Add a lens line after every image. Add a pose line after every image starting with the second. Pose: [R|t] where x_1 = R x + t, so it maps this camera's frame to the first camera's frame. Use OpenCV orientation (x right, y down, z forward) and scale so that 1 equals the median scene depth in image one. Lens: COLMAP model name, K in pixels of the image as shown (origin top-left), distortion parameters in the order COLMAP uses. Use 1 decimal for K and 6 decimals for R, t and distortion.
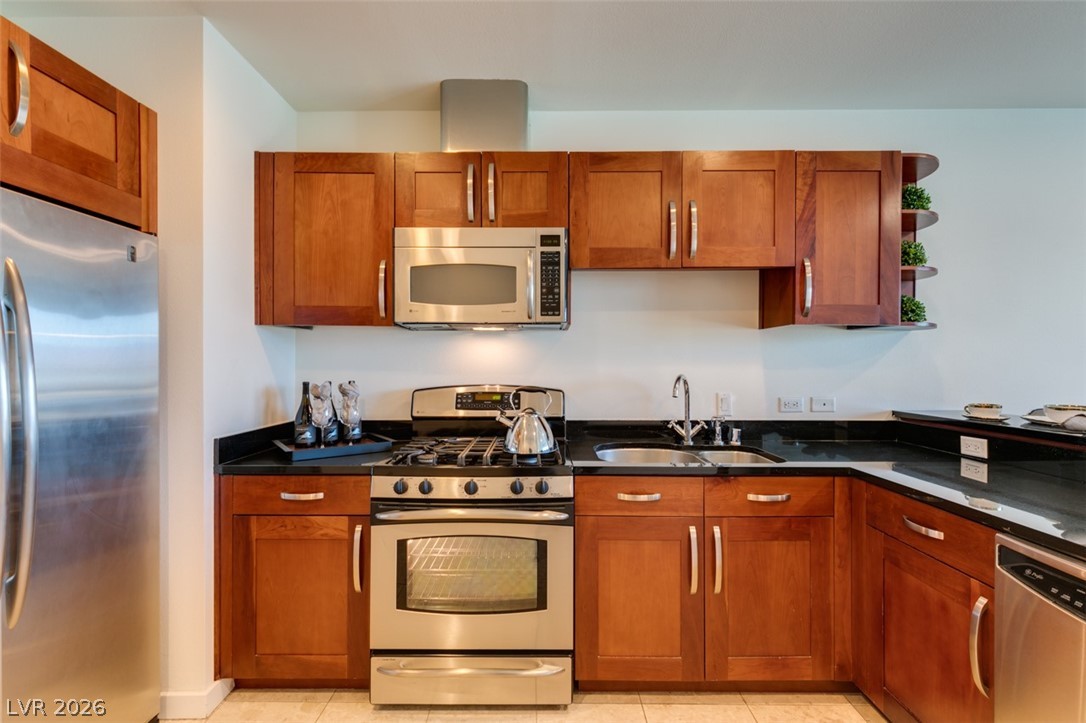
lens RADIAL K [[486.1, 0, 542.2], [0, 486.1, 363.7], [0, 0, 1]] dist [0.006558, -0.001516]
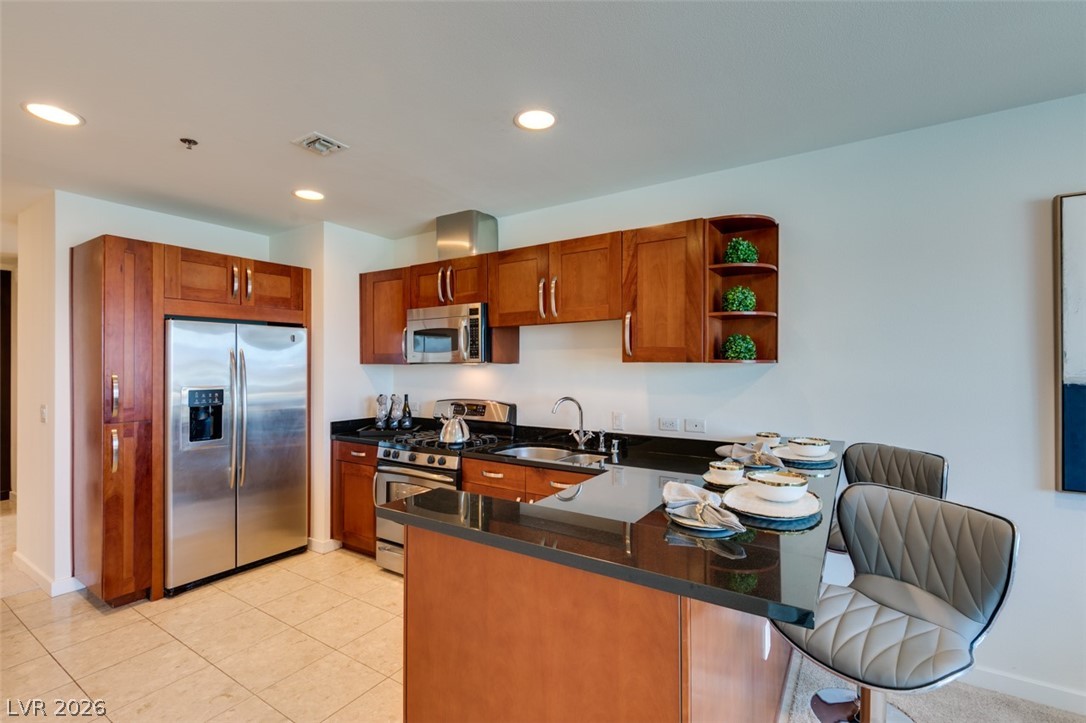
lens RADIAL K [[486.1, 0, 540.0], [0, 486.1, 364.2], [0, 0, 1]] dist [0.006558, -0.001516]
pose [[0.842436, -0.003984, -0.538782, 1.062432], [0.001672, 0.999987, -0.004781, -0.071172], [0.538794, 0.003127, 0.842432, -0.232161]]
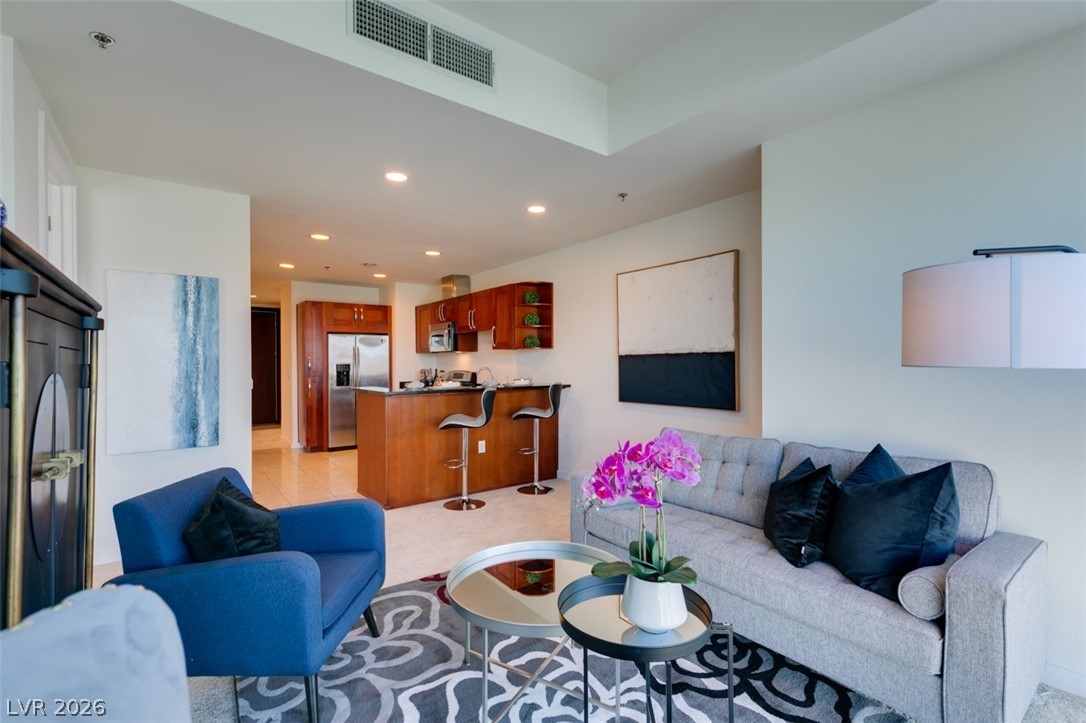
lens RADIAL K [[486.1, 0, 541.8], [0, 486.1, 363.4], [0, 0, 1]] dist [0.006558, -0.001516]
pose [[0.611002, -0.002308, -0.791626, 2.990945], [0.004471, 0.999990, 0.000535, 0.000083], [0.791616, -0.003866, 0.611006, -0.509366]]
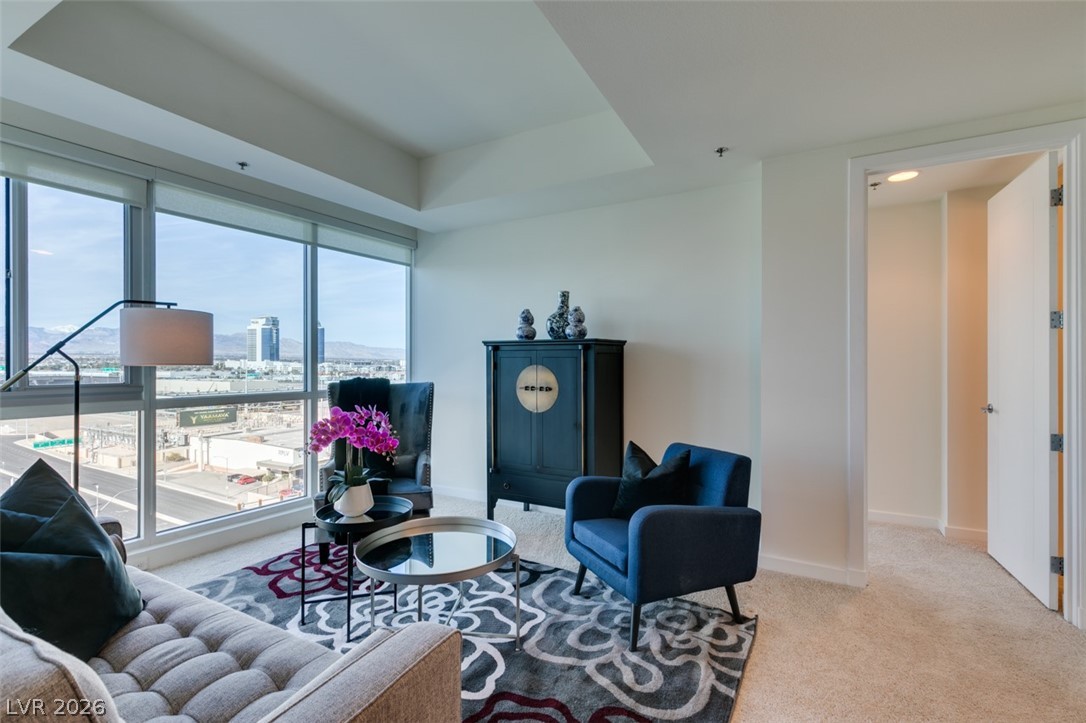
lens RADIAL K [[486.1, 0, 535.8], [0, 486.1, 361.5], [0, 0, 1]] dist [0.006558, -0.001516]
pose [[-0.881628, 0.001067, 0.471944, 1.563572], [-0.000093, 0.999997, -0.002433, 0.000938], [-0.471946, -0.002189, -0.881625, 0.899593]]
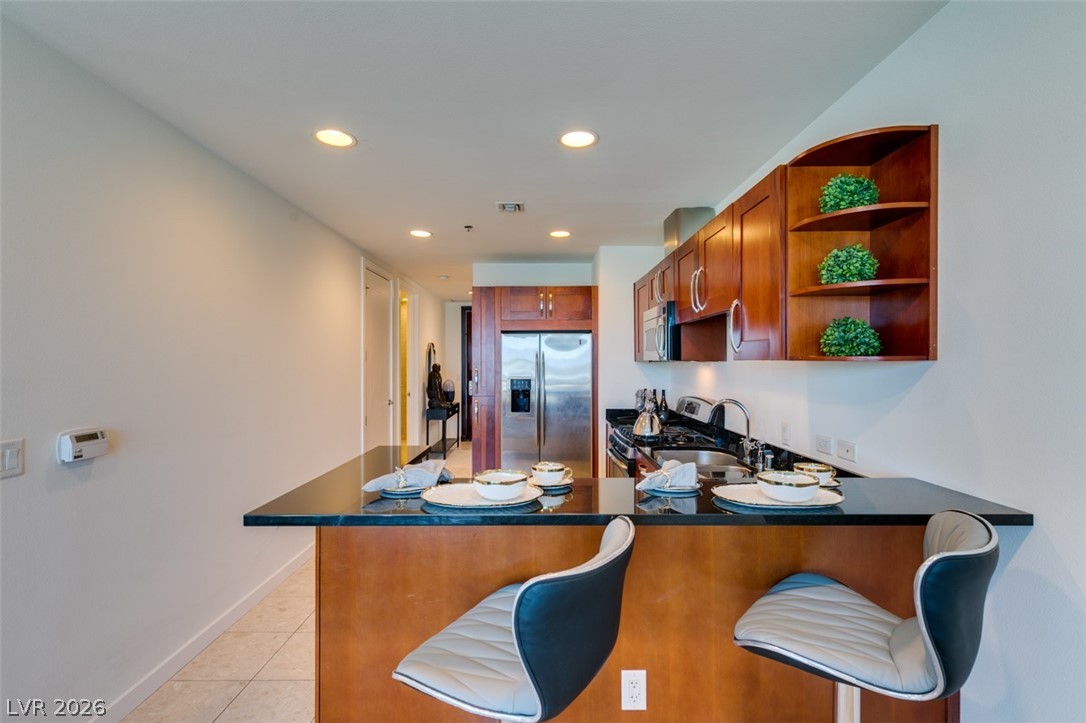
lens RADIAL K [[486.1, 0, 540.8], [0, 486.1, 362.8], [0, 0, 1]] dist [0.006558, -0.001516]
pose [[0.014645, -0.000183, -0.999893, 1.648994], [0.000066, 1.000000, -0.000182, -0.075713], [0.999893, -0.000063, 0.014645, 0.559307]]
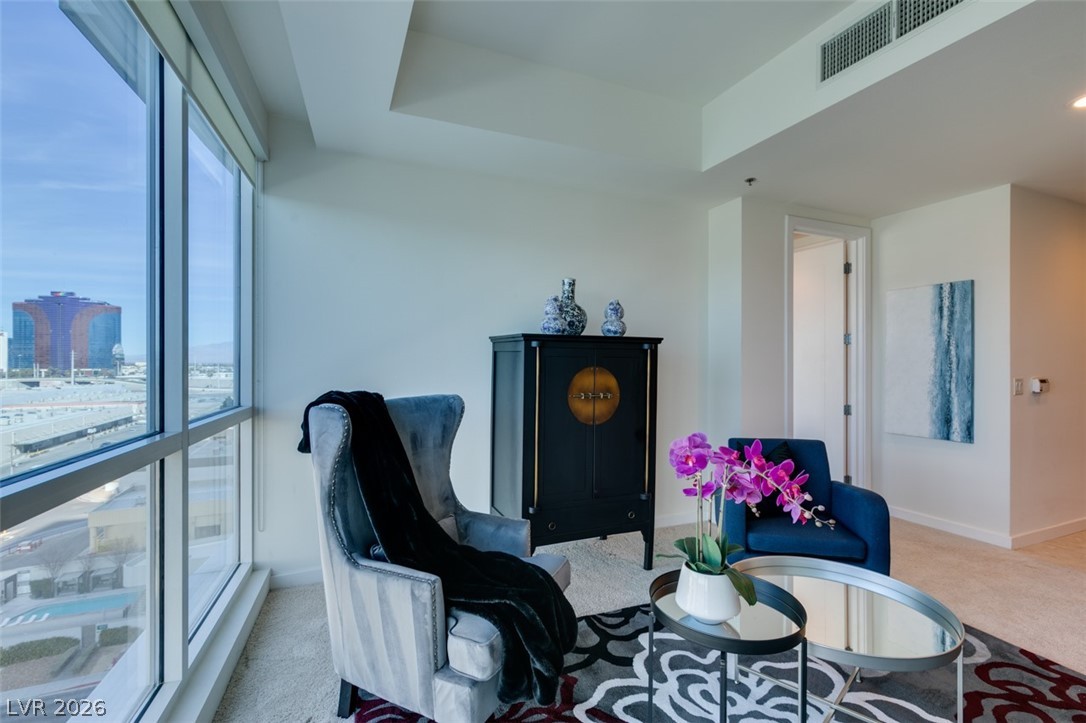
lens RADIAL K [[486.1, 0, 541.6], [0, 486.1, 362.6], [0, 0, 1]] dist [0.006558, -0.001516]
pose [[-0.914255, -0.002761, -0.405130, 3.058358], [-0.003237, 0.999995, 0.000490, -0.002259], [0.405126, 0.001760, -0.914259, 0.609277]]
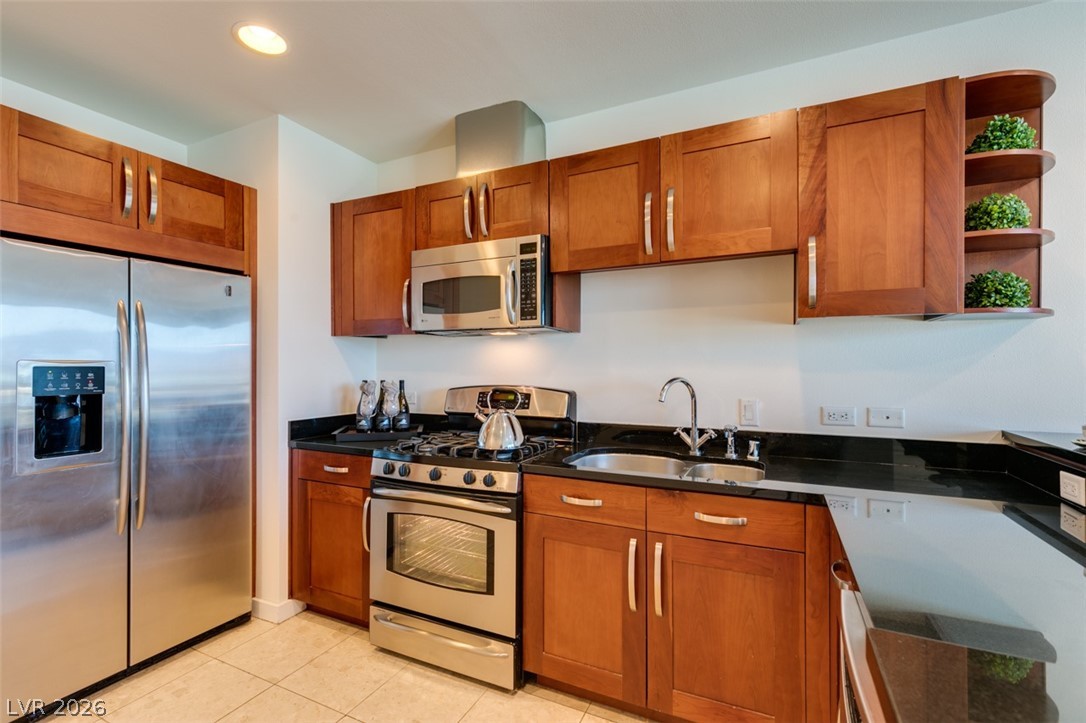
lens RADIAL K [[486.1, 0, 540.8], [0, 486.1, 363.5], [0, 0, 1]] dist [0.006558, -0.001516]
pose [[0.903056, -0.002697, -0.429514, 0.490305], [0.001094, 0.999991, -0.003981, -0.000550], [0.429521, 0.003125, 0.903051, 0.066001]]
